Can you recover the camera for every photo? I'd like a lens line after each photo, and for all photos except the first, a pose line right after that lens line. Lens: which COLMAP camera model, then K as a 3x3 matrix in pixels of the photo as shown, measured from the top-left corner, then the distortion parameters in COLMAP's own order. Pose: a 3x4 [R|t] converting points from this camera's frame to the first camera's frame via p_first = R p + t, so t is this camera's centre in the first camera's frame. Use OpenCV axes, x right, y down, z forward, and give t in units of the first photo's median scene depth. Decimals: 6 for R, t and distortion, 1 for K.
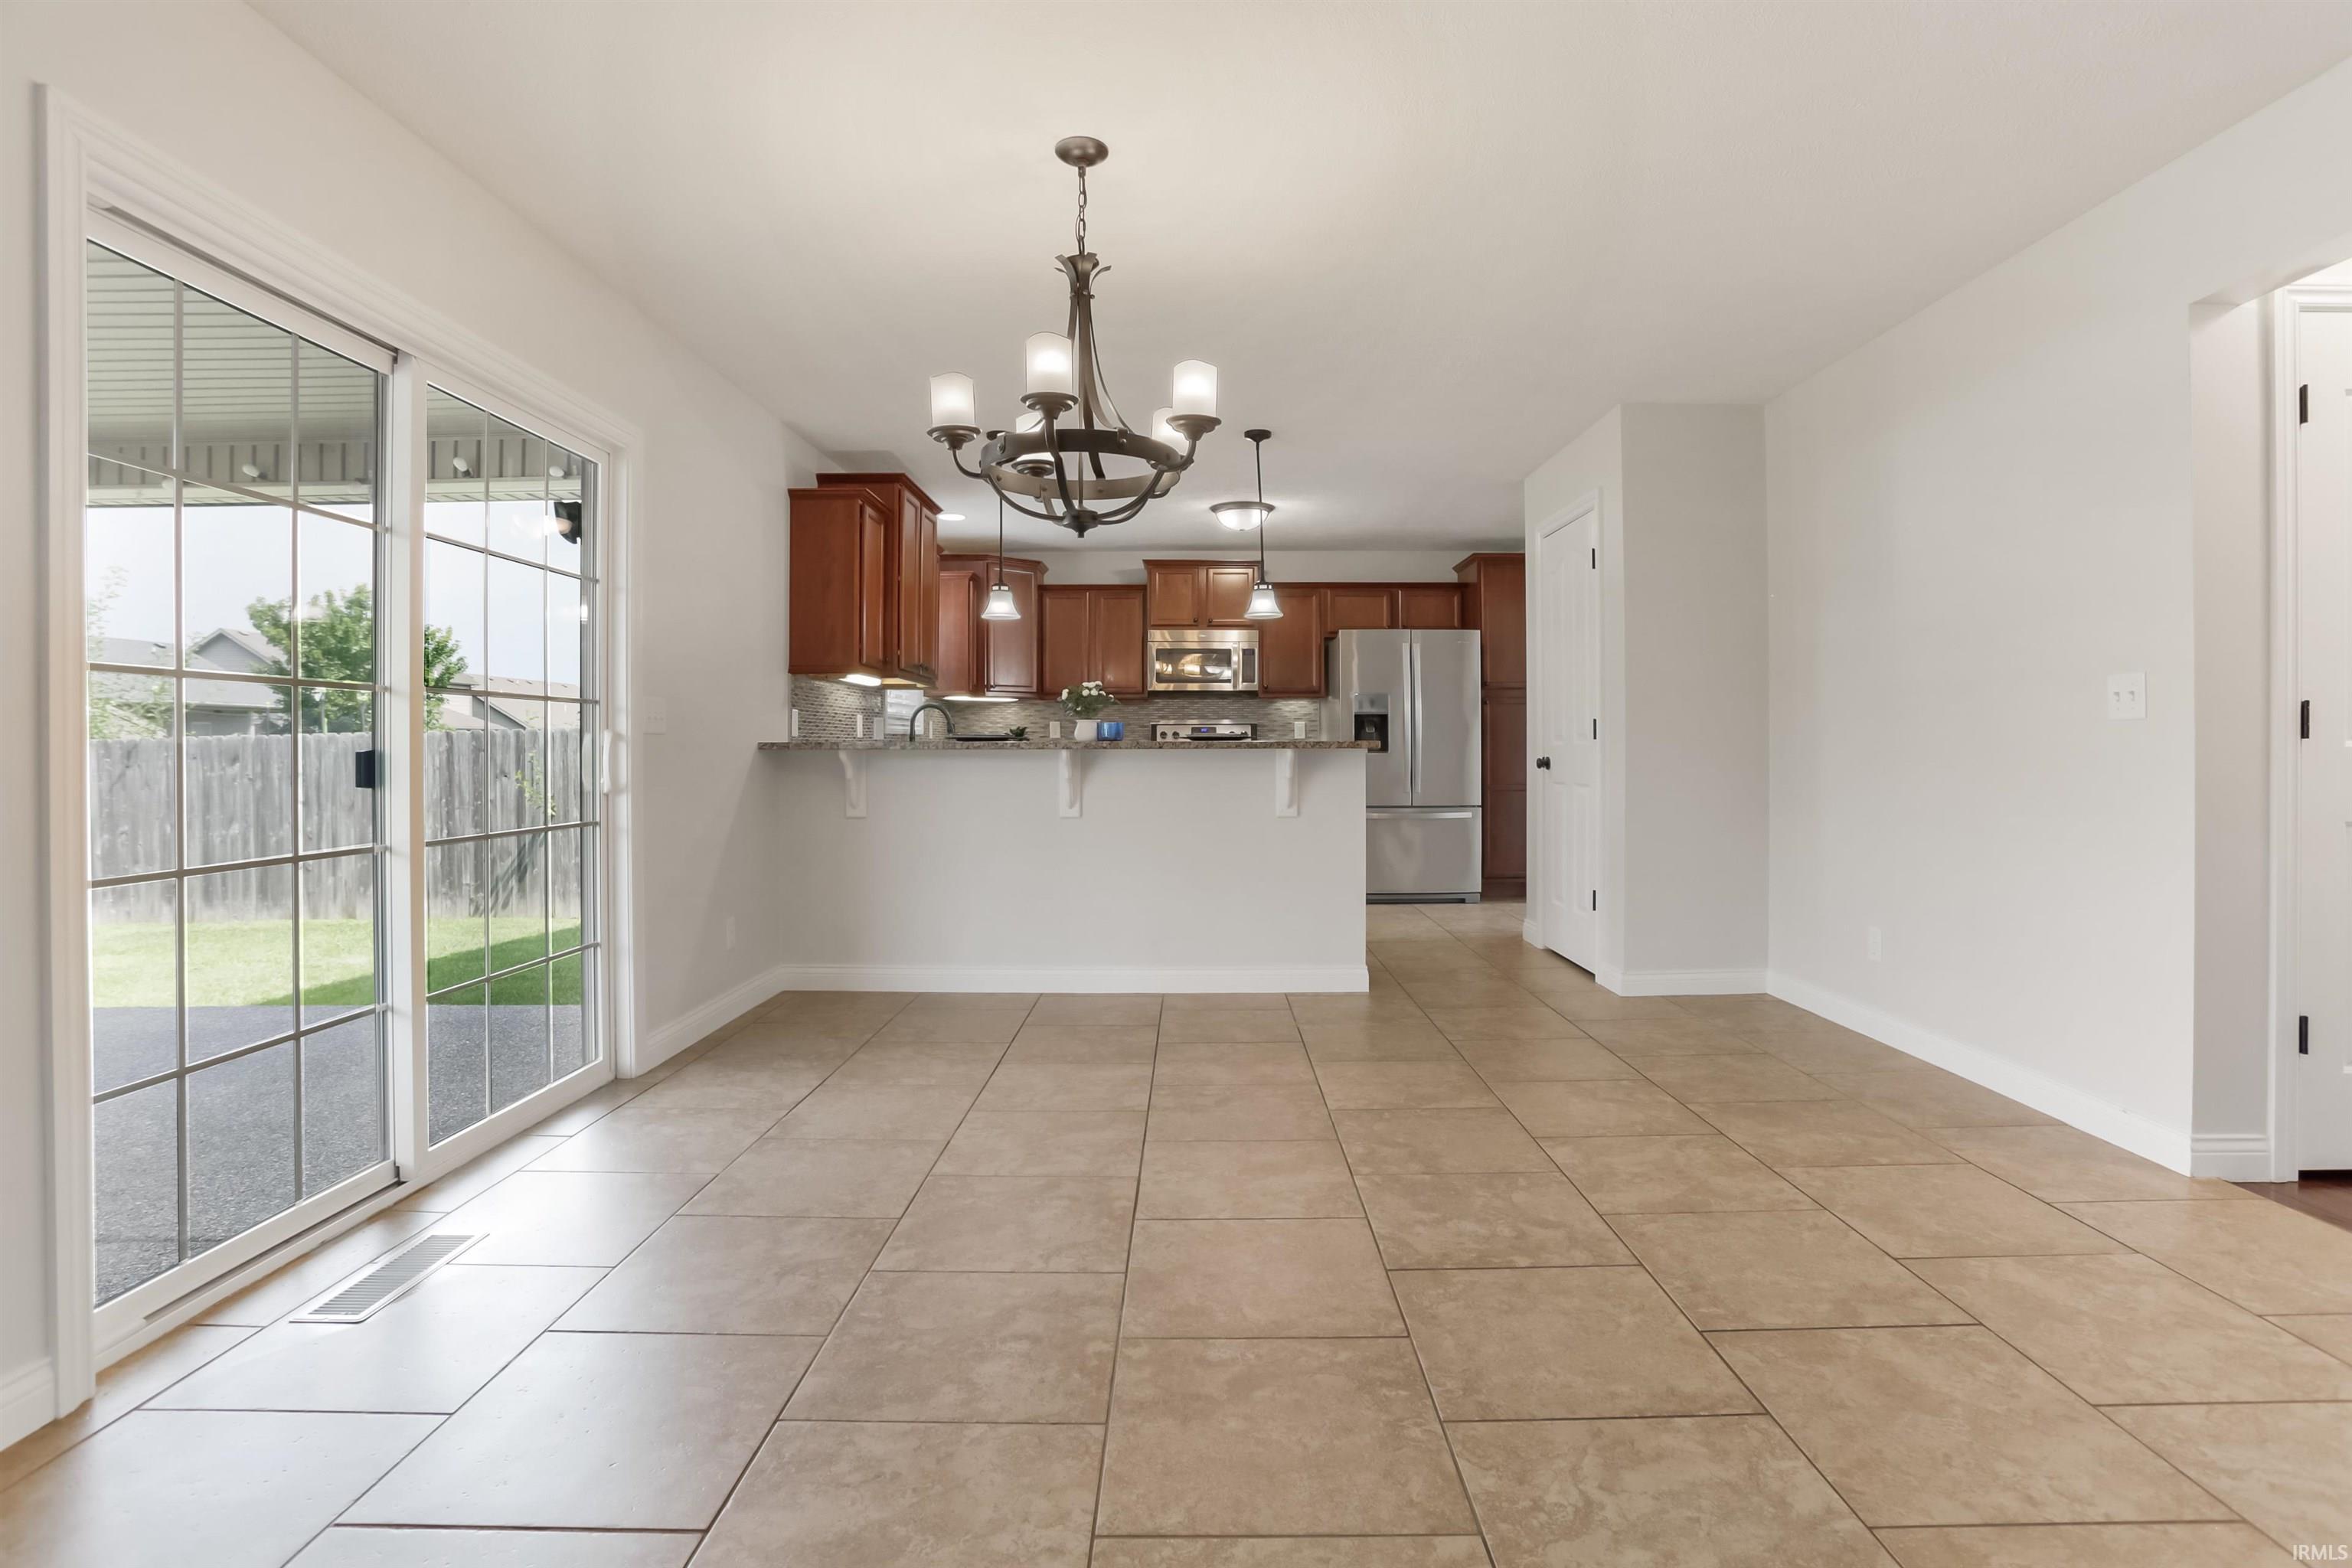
lens RADIAL K [[1161.7, 0, 1188.8], [0, 1161.7, 743.1], [0, 0, 1]] dist [-0.065529, 0.026071]
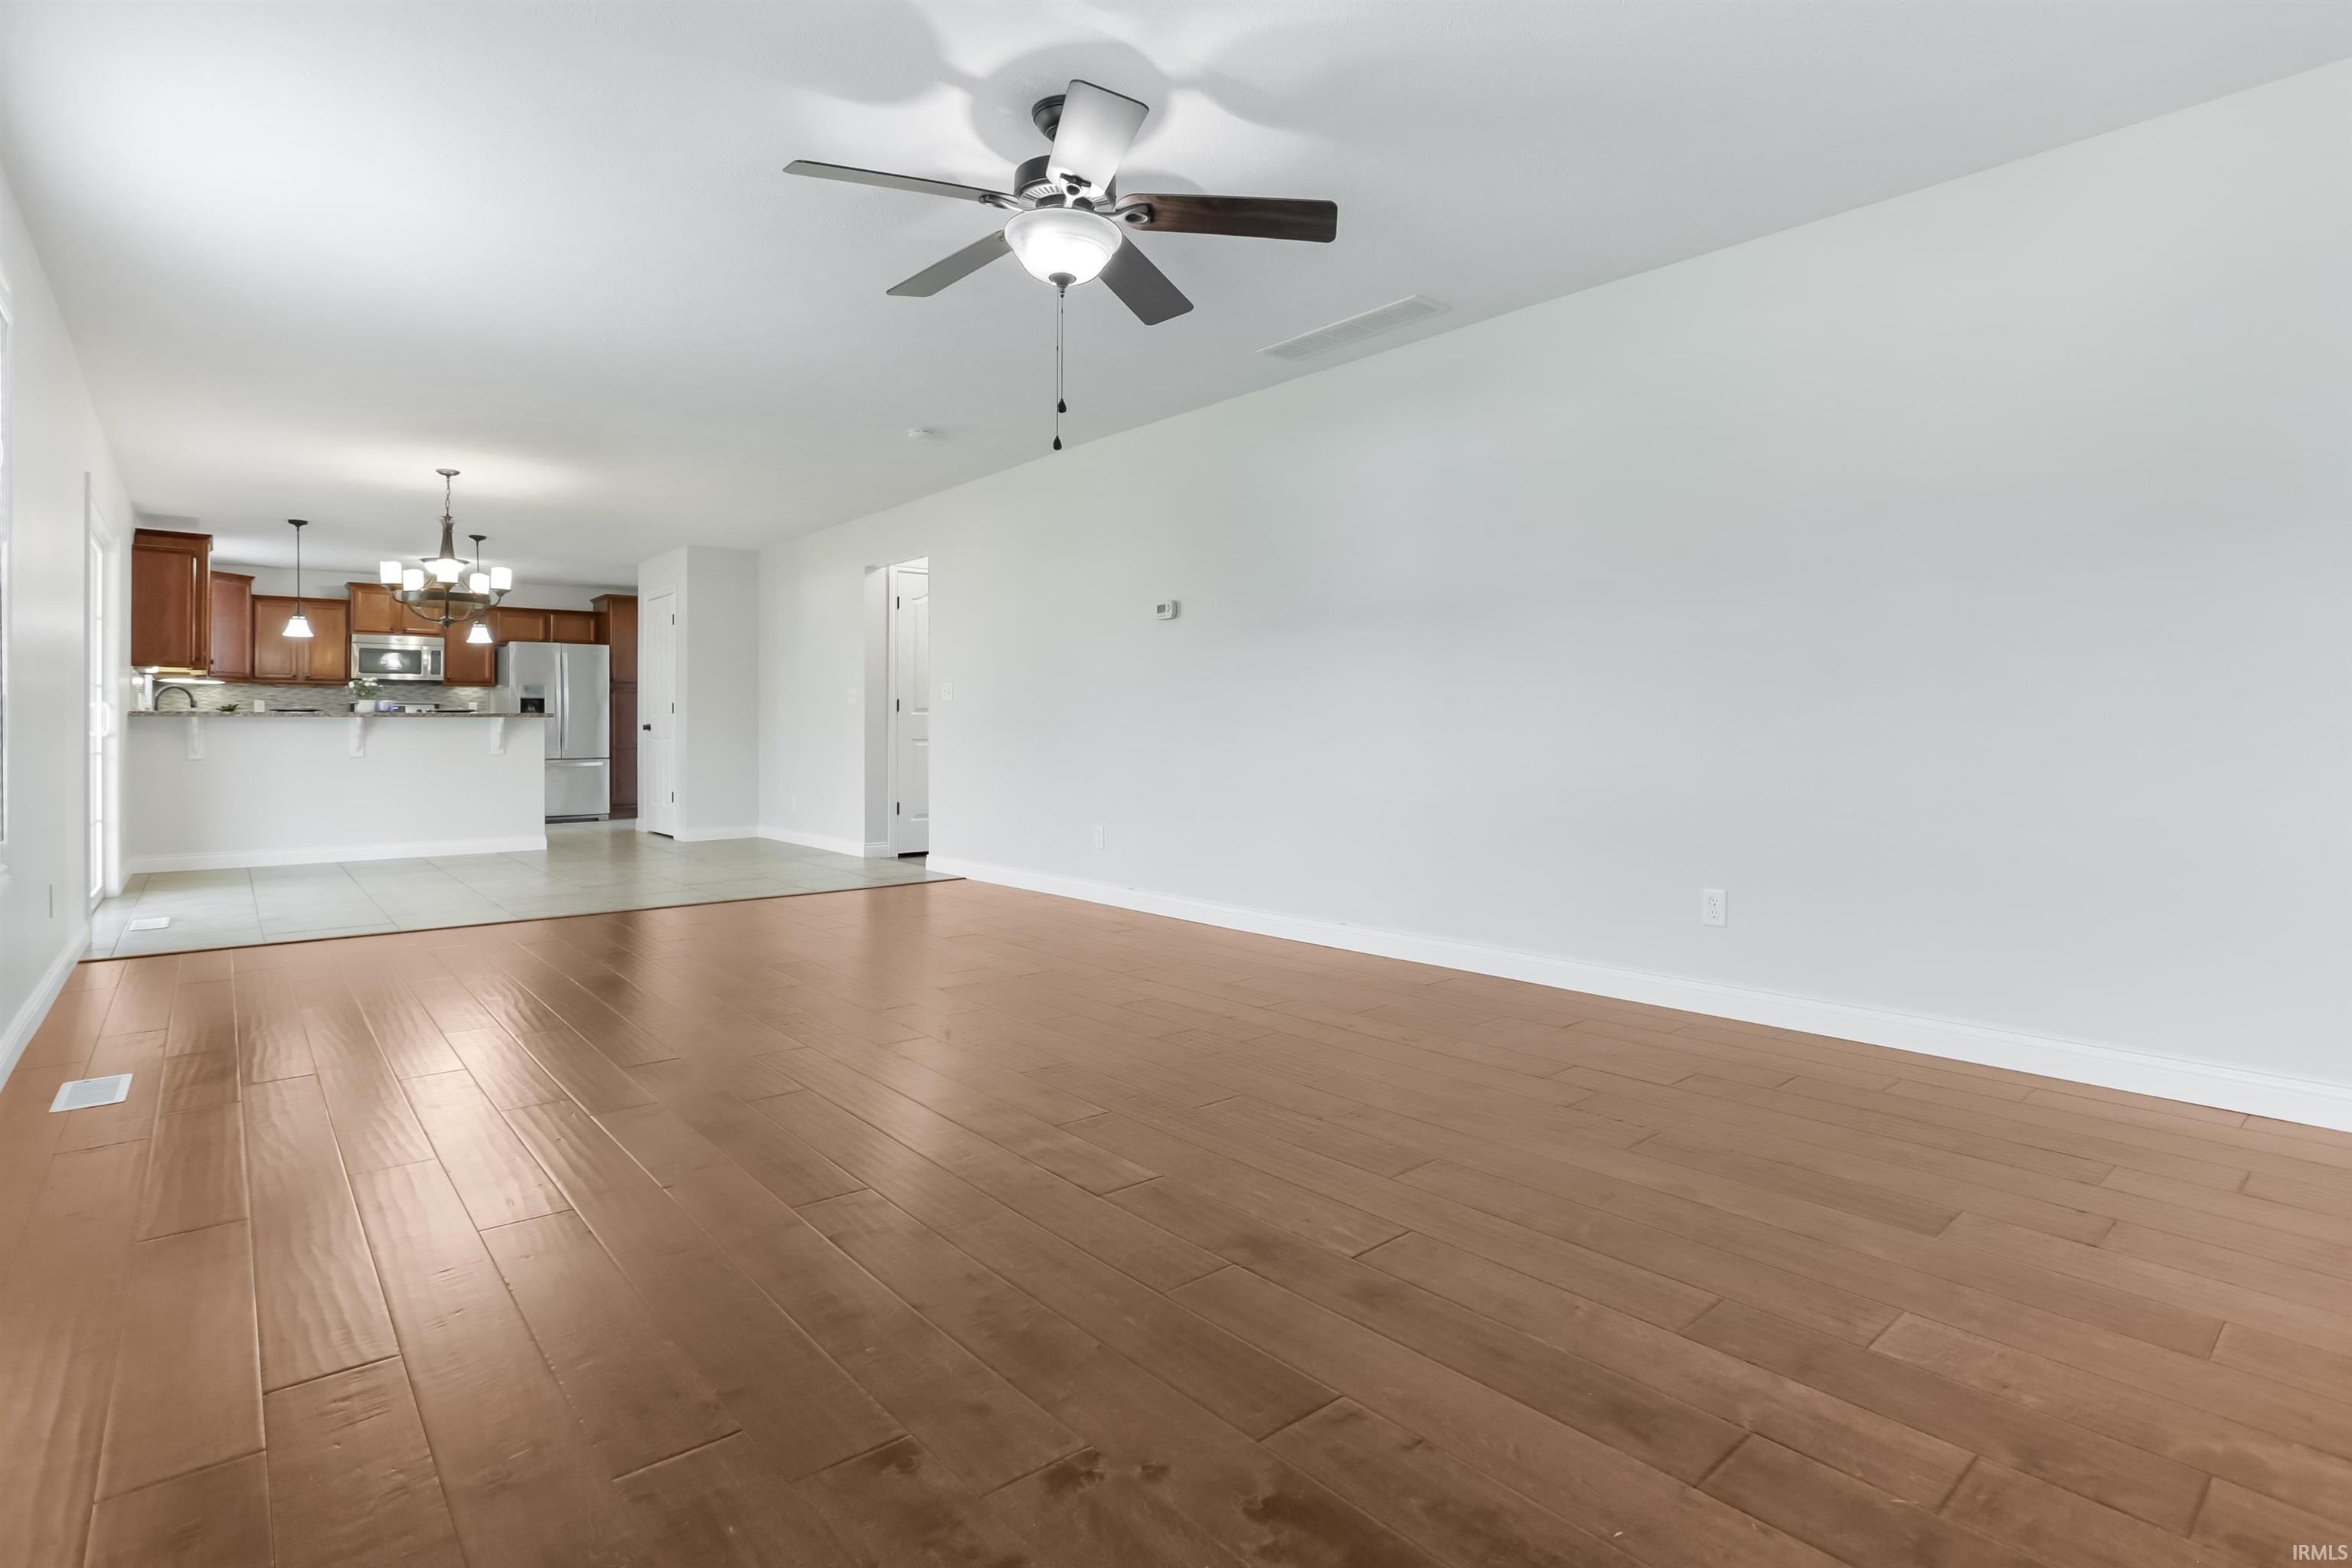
lens RADIAL K [[1161.7, 0, 1180.4], [0, 1161.7, 732.5], [0, 0, 1]] dist [-0.065529, 0.026071]
pose [[0.755927, -0.000741, 0.654656, -0.215624], [-0.001868, 0.999993, 0.003288, 0.016277], [-0.654654, -0.003709, 0.755920, -0.824183]]
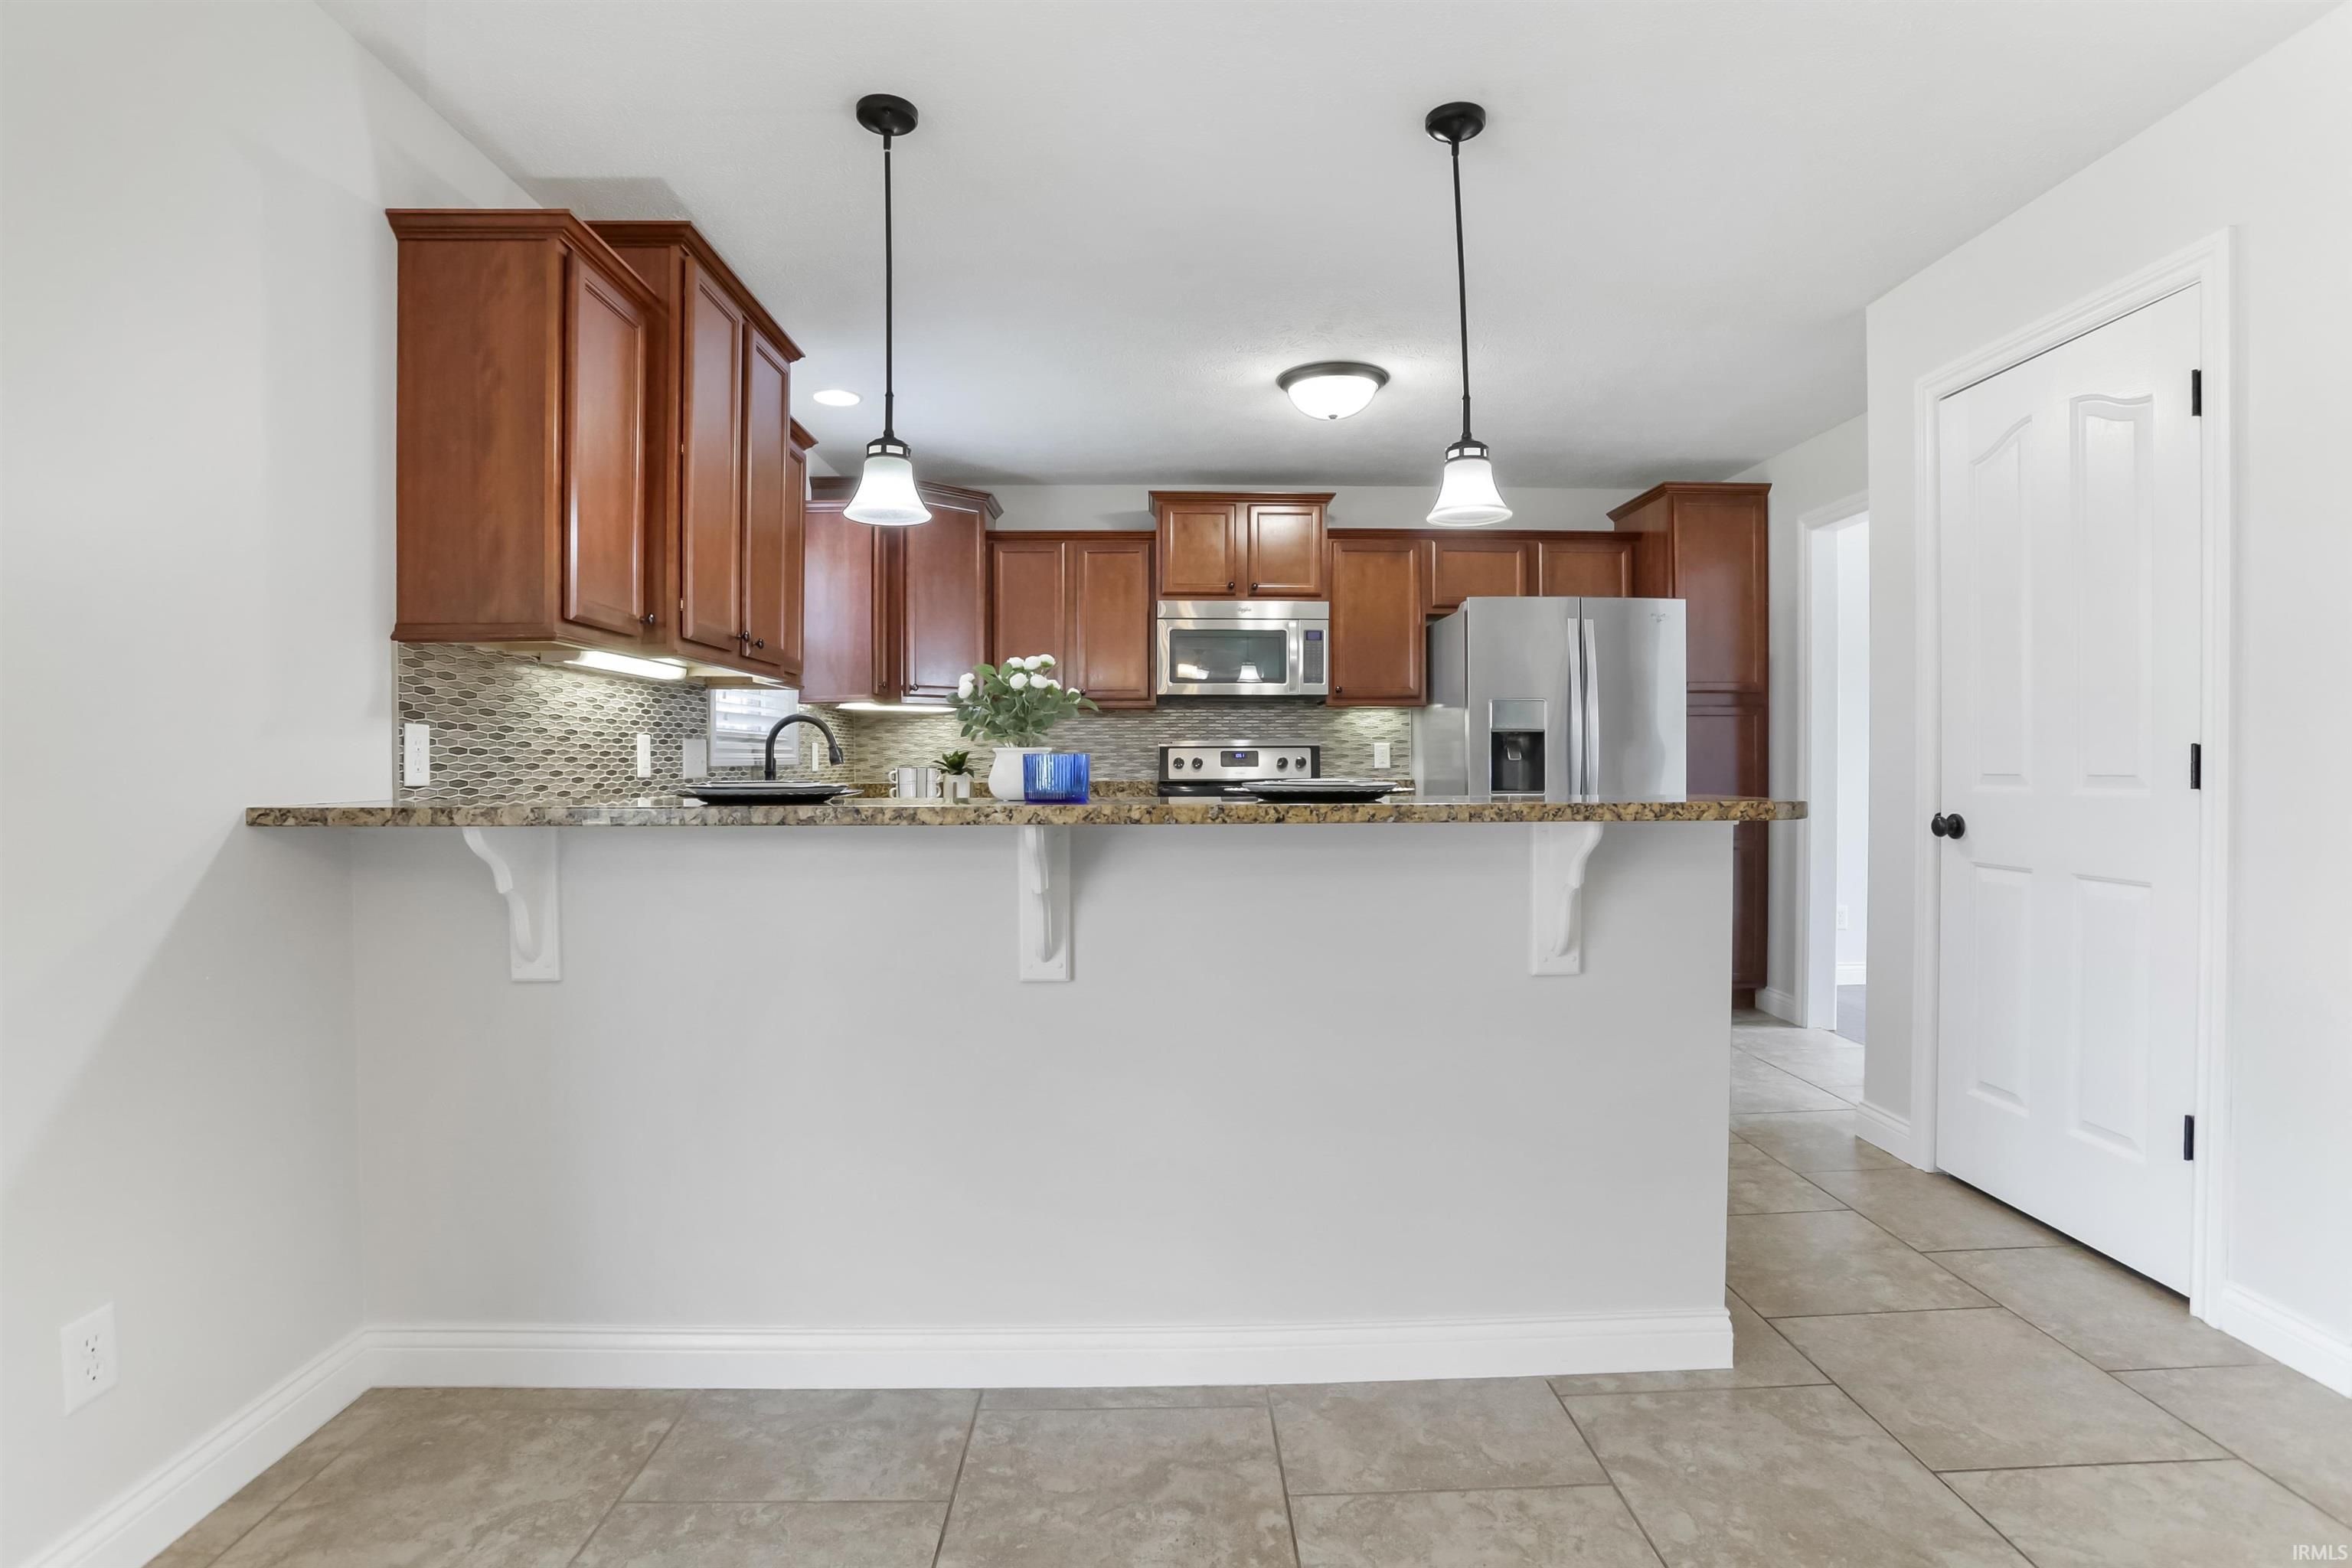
lens RADIAL K [[1161.7, 0, 1168.1], [0, 1161.7, 773.3], [0, 0, 1]] dist [-0.065529, 0.026071]
pose [[0.999877, -0.001608, 0.015585, -0.050580], [0.001412, 0.999920, 0.012559, -0.012457], [-0.015604, -0.012535, 0.999800, 0.458008]]
